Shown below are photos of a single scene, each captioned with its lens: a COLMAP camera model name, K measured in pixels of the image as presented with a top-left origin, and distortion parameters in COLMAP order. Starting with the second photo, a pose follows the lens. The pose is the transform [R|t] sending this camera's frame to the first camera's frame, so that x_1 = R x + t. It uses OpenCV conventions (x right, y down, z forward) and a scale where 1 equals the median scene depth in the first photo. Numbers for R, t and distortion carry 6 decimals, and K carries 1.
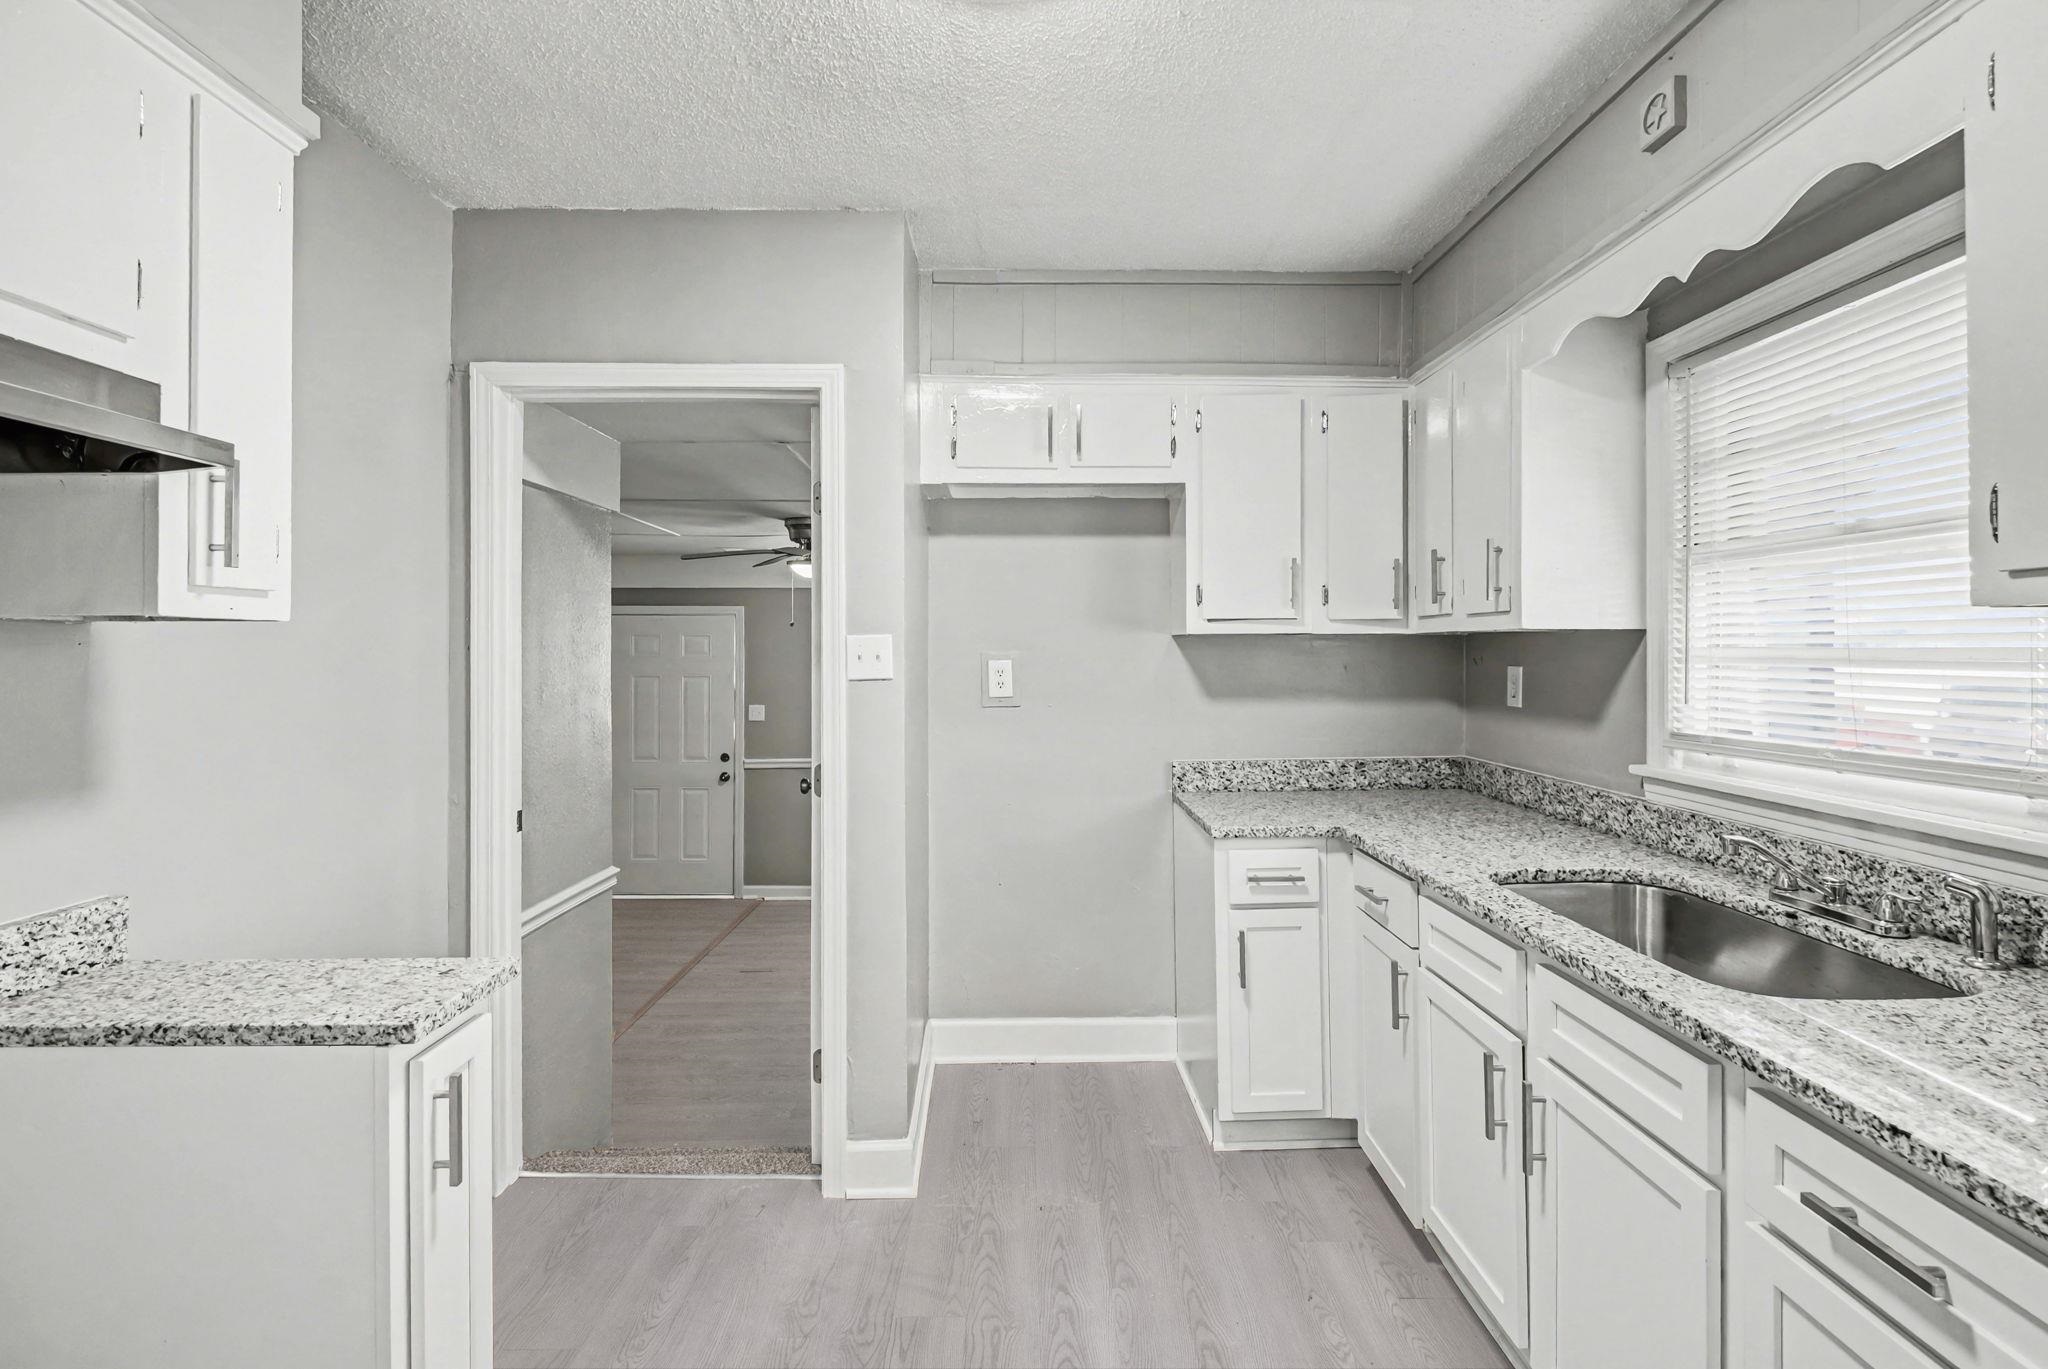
lens RADIAL K [[968.0, 0, 1025.2], [0, 968.0, 626.4], [0, 0, 1]] dist [0.010300, -0.007767]
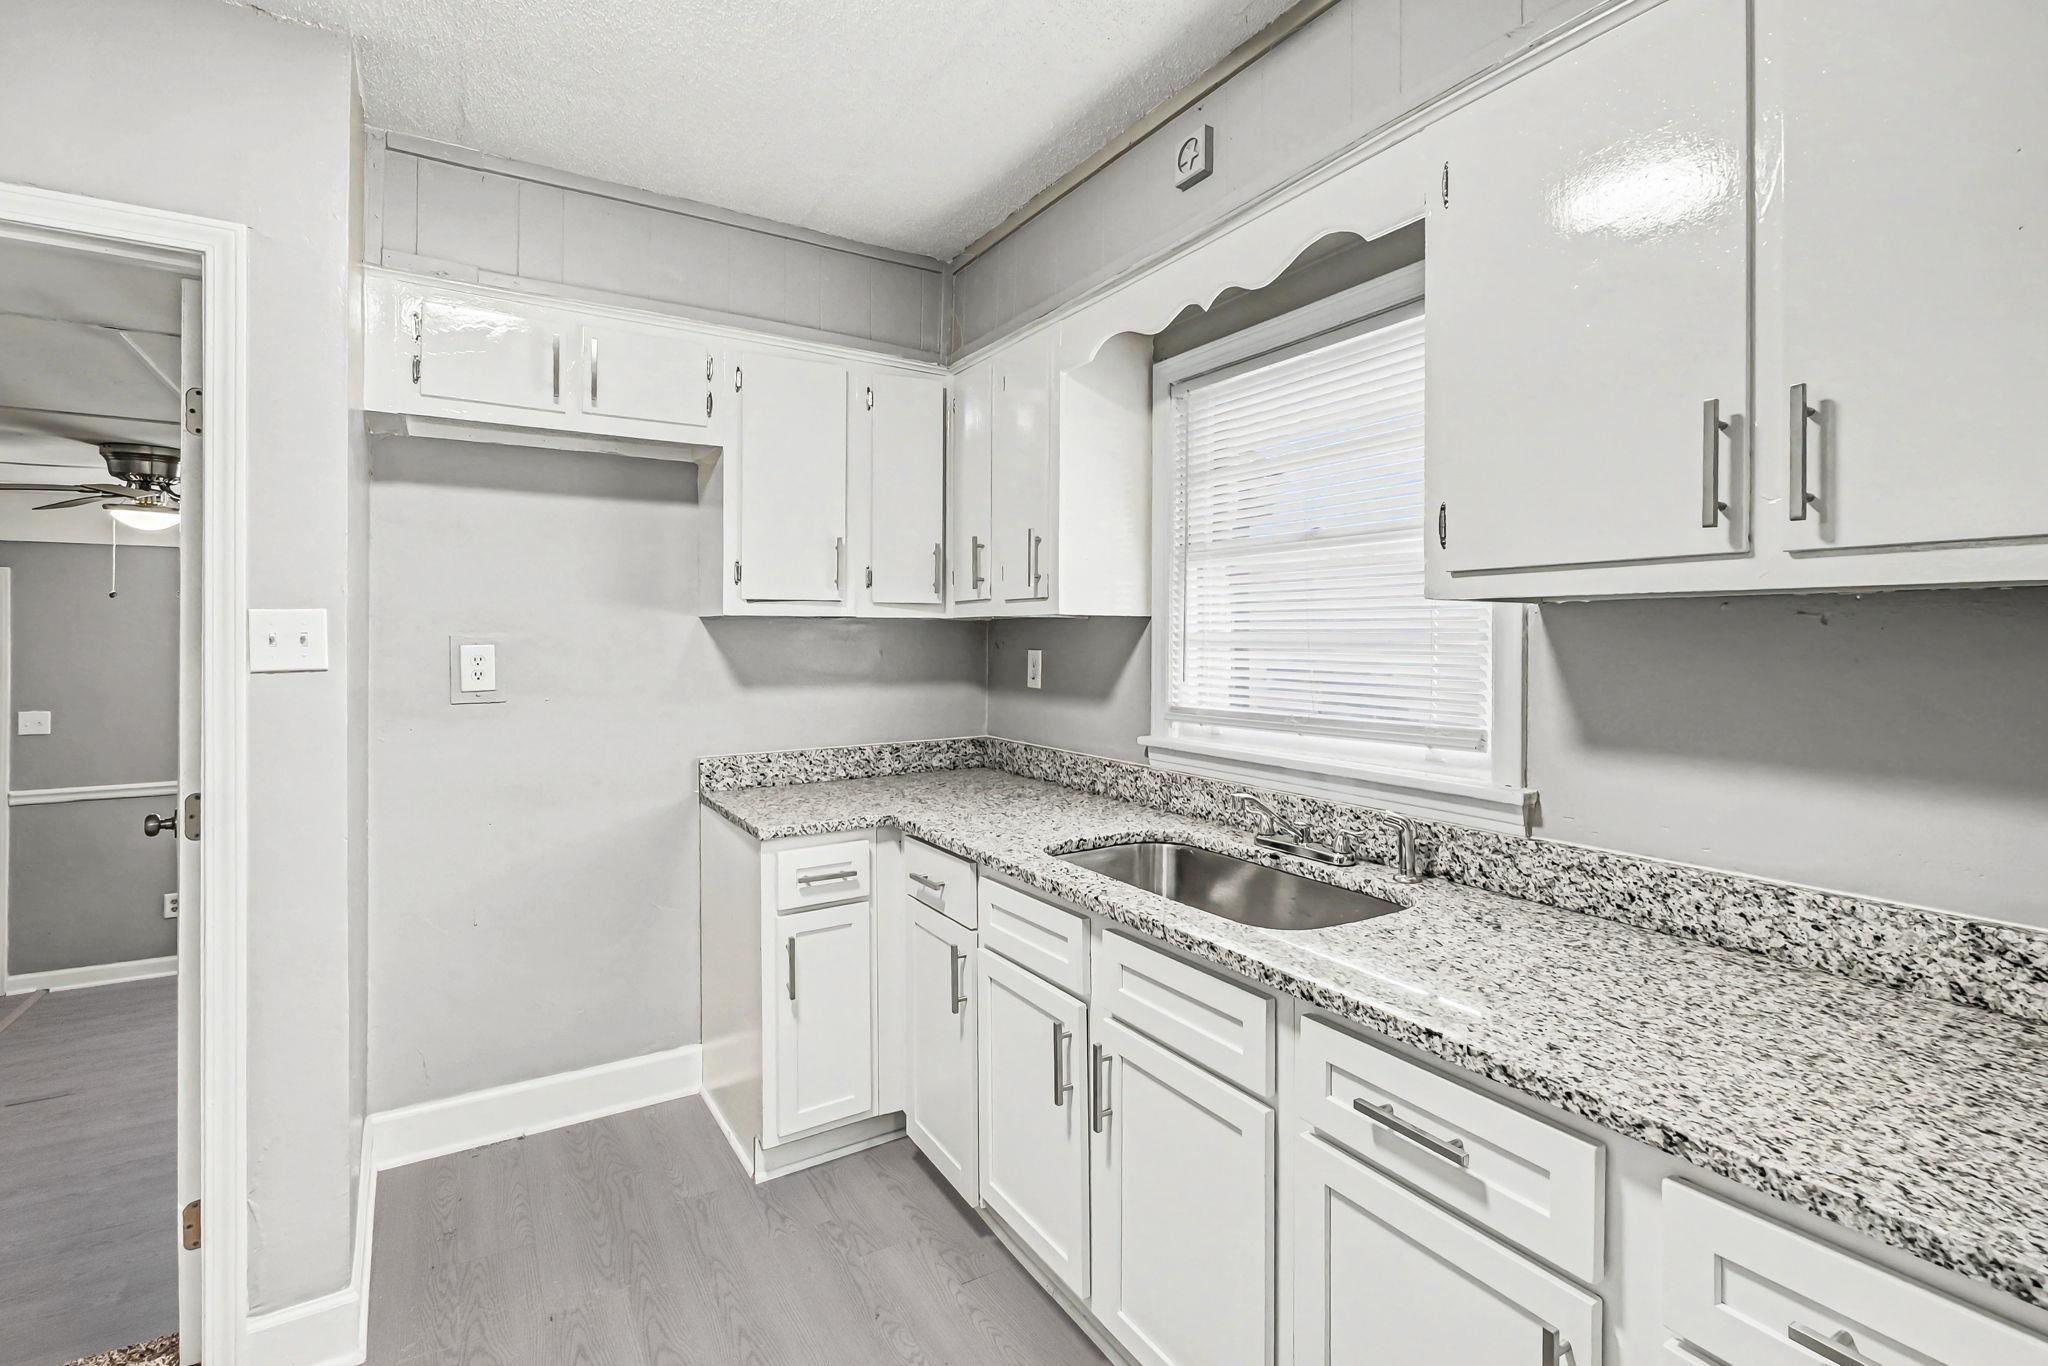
lens RADIAL K [[968.0, 0, 1025.2], [0, 968.0, 624.9], [0, 0, 1]] dist [0.010300, -0.007767]
pose [[0.856854, 0.010618, 0.515450, -0.065941], [-0.016405, 0.999843, 0.006676, 0.007370], [-0.515298, -0.014176, 0.856894, 0.103316]]
